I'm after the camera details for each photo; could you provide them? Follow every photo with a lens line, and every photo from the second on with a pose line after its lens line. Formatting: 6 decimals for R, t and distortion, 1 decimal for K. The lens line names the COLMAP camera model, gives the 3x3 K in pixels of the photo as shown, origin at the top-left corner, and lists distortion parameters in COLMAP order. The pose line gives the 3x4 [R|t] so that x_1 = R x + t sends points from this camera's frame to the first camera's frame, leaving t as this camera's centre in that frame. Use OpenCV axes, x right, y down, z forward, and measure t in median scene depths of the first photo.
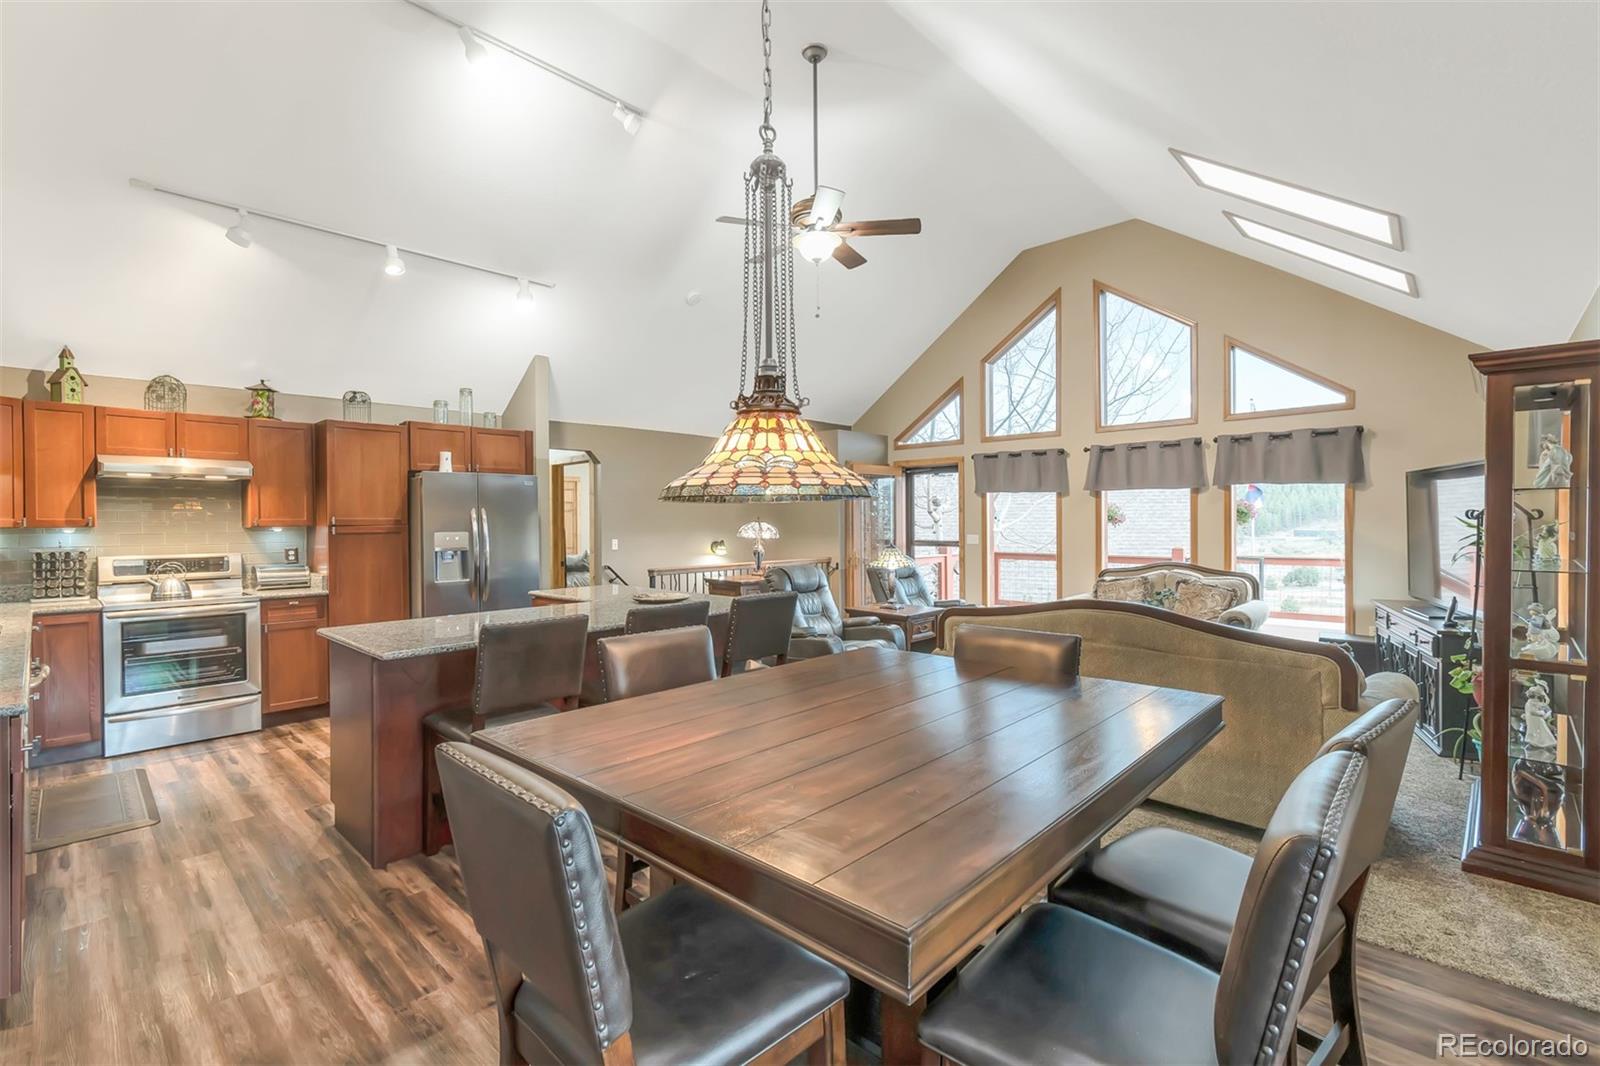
lens RADIAL K [[718.0, 0, 796.4], [0, 718.0, 527.7], [0, 0, 1]] dist [0.004628, -0.001546]
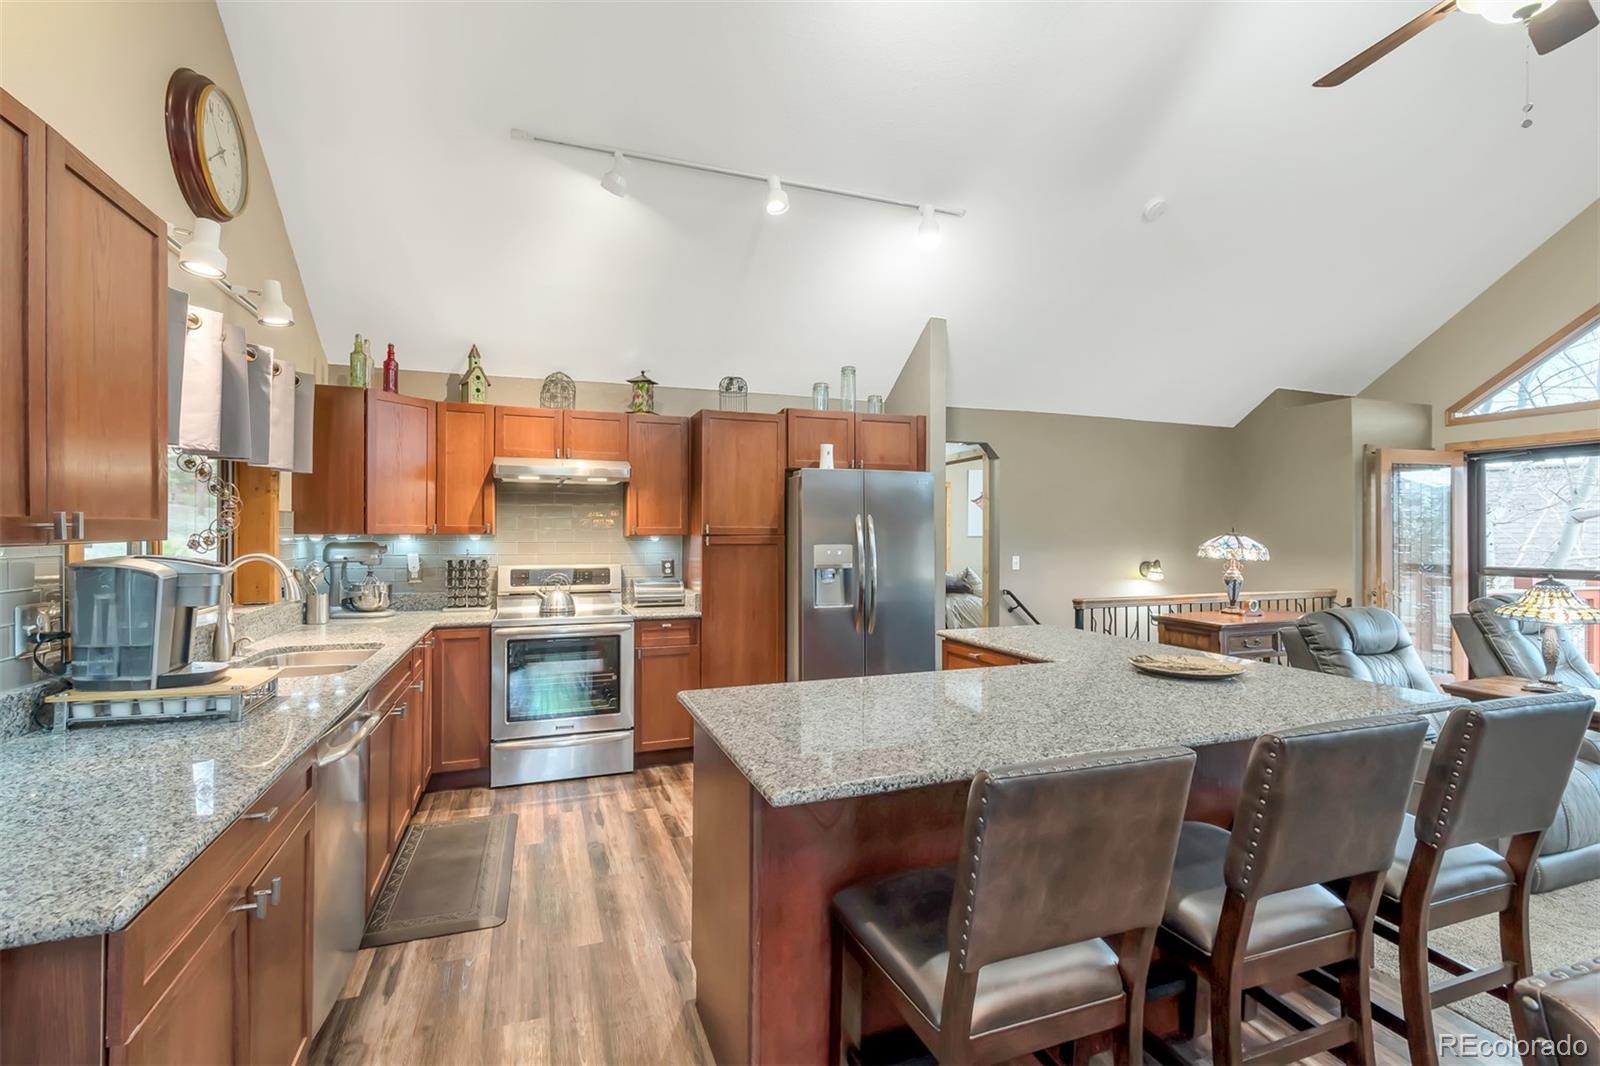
lens RADIAL K [[718.0, 0, 796.1], [0, 718.0, 530.7], [0, 0, 1]] dist [0.004628, -0.001546]
pose [[0.897019, 0.006603, -0.441942, -0.180229], [-0.012258, 0.999875, -0.009942, -0.000856], [0.441822, 0.014335, 0.896988, 0.293666]]
